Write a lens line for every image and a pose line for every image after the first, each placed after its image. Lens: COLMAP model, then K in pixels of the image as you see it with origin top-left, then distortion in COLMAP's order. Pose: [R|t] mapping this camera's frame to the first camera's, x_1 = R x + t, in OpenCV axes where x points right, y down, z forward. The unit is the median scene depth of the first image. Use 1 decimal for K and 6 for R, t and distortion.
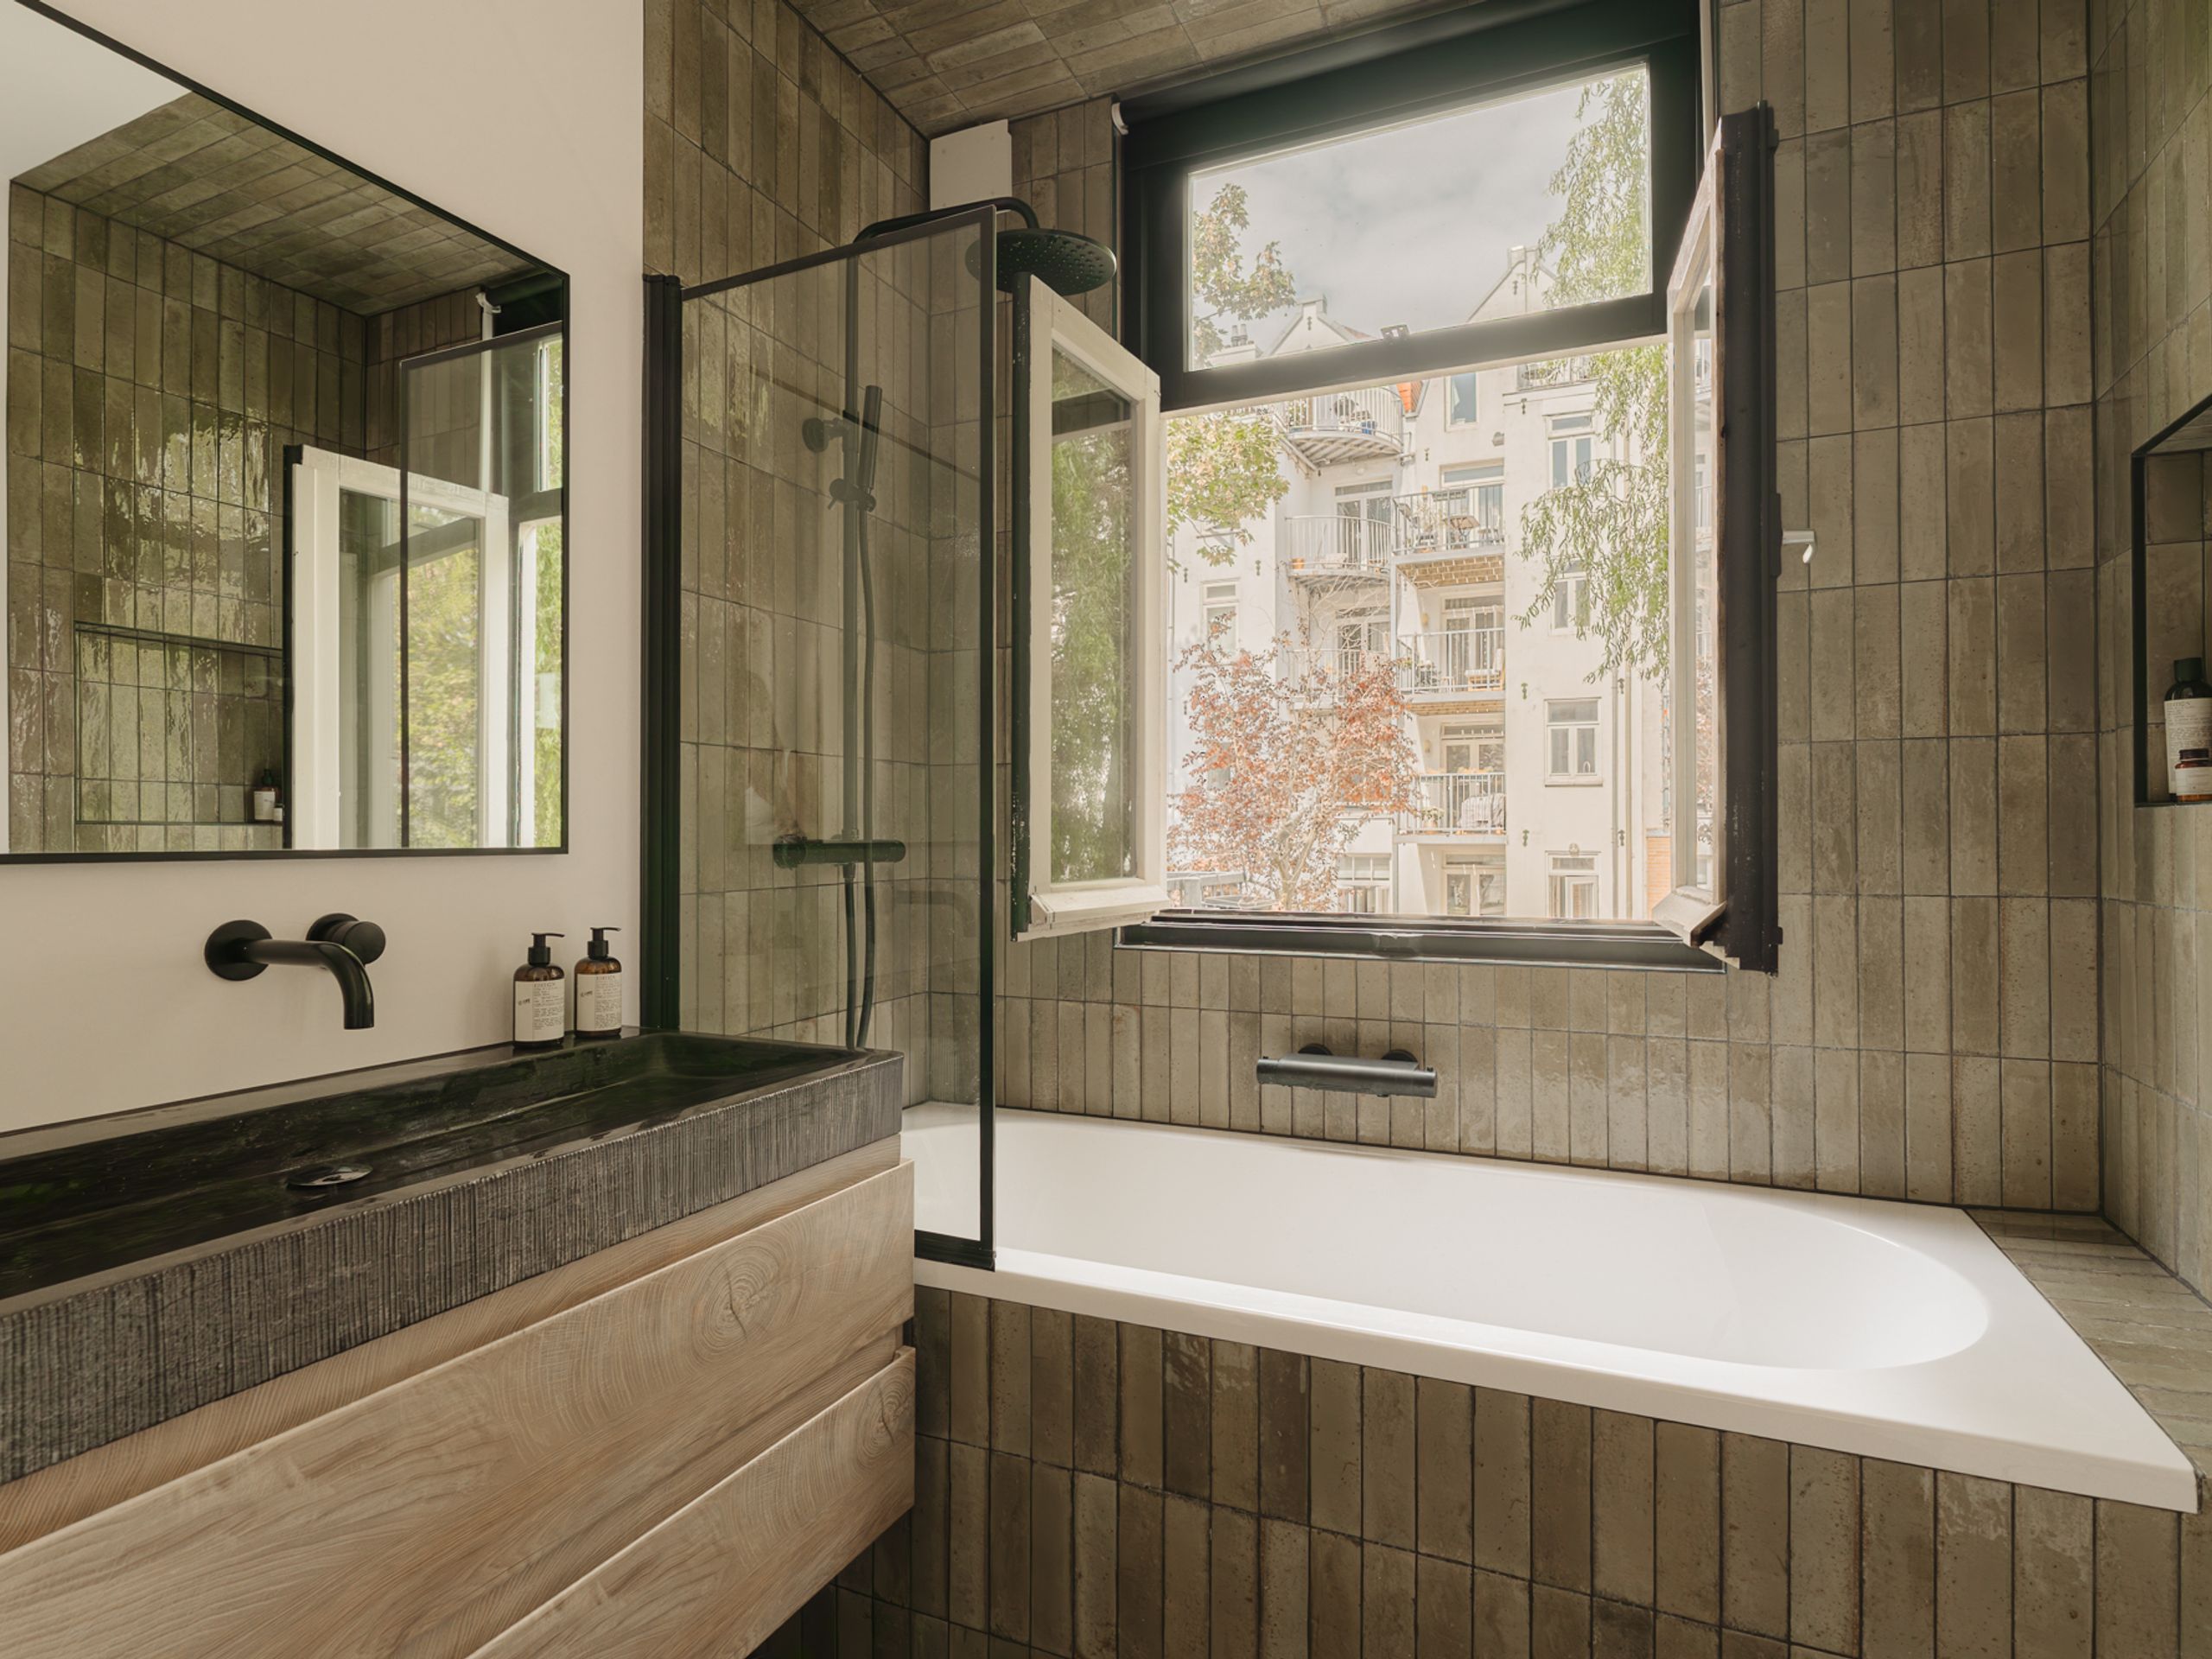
lens RADIAL K [[1161.4, 0, 1073.9], [0, 1161.4, 831.0], [0, 0, 1]] dist [-0.009207, 0.003261]
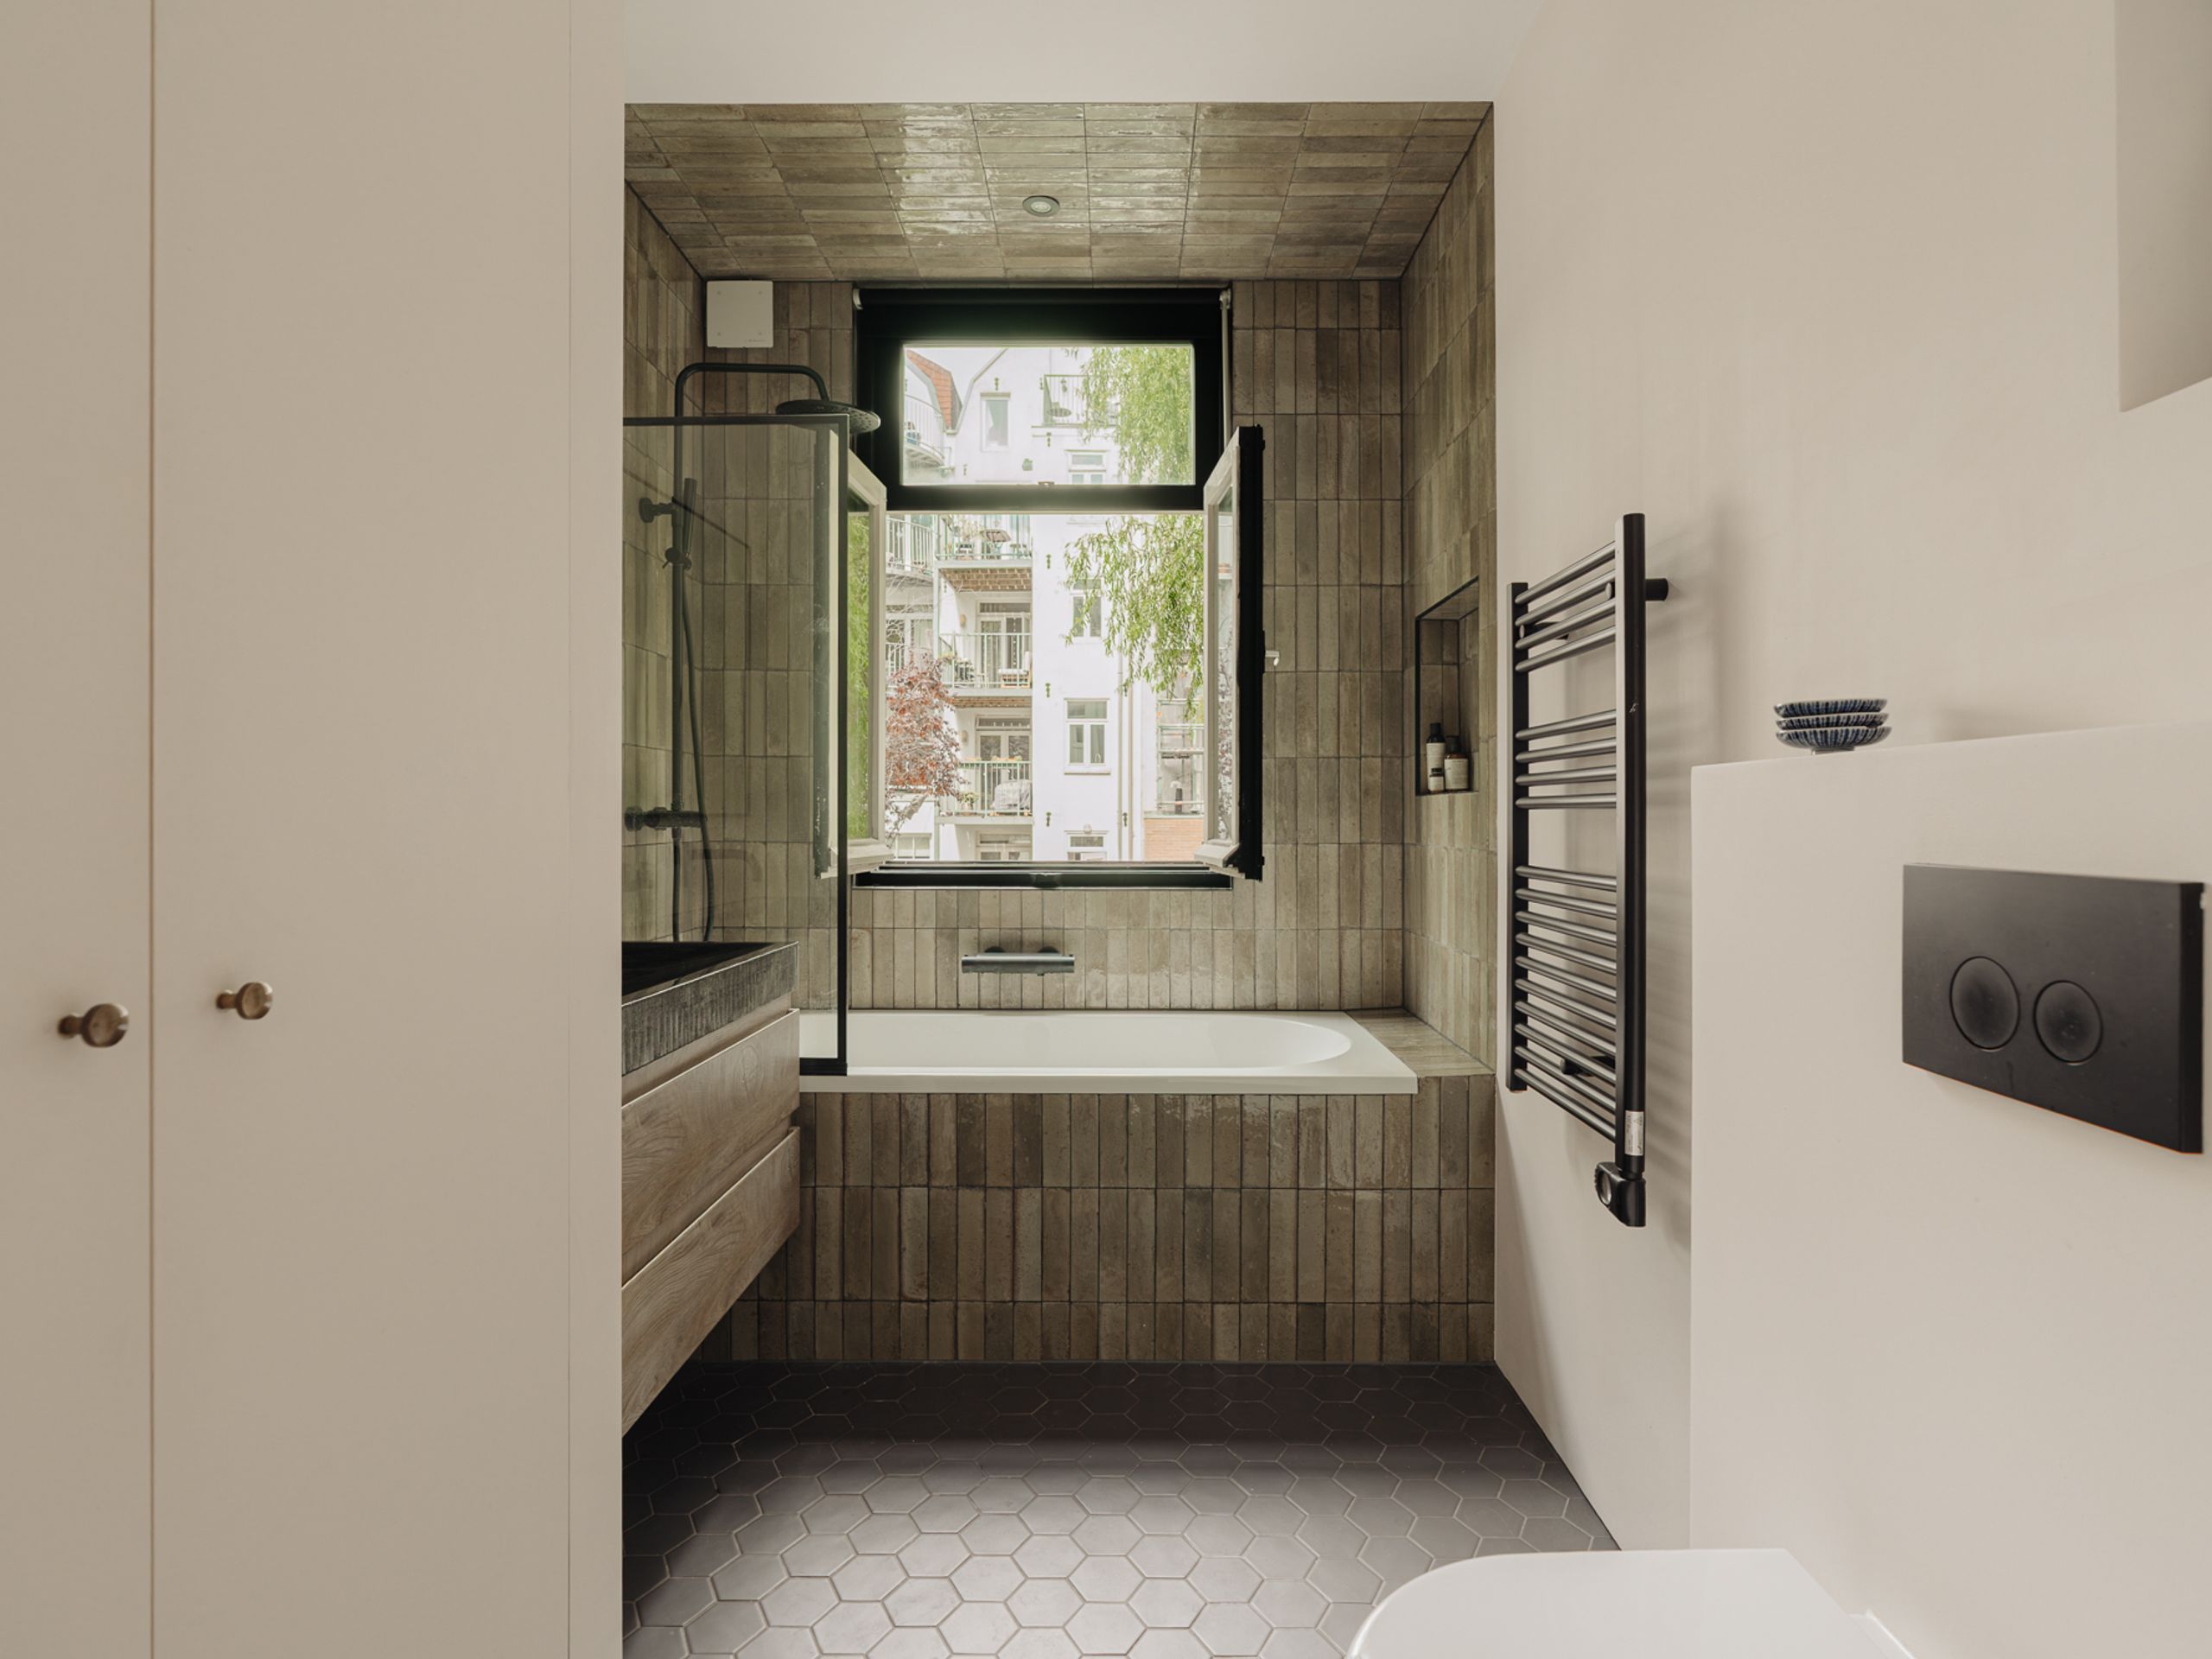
lens RADIAL K [[1161.4, 0, 1088.3], [0, 1161.4, 817.8], [0, 0, 1]] dist [-0.009207, 0.003261]
pose [[0.913501, 0.002609, 0.406829, -0.355781], [-0.004061, 0.999988, 0.002706, 0.011873], [-0.406817, -0.004124, 0.913500, -0.519431]]
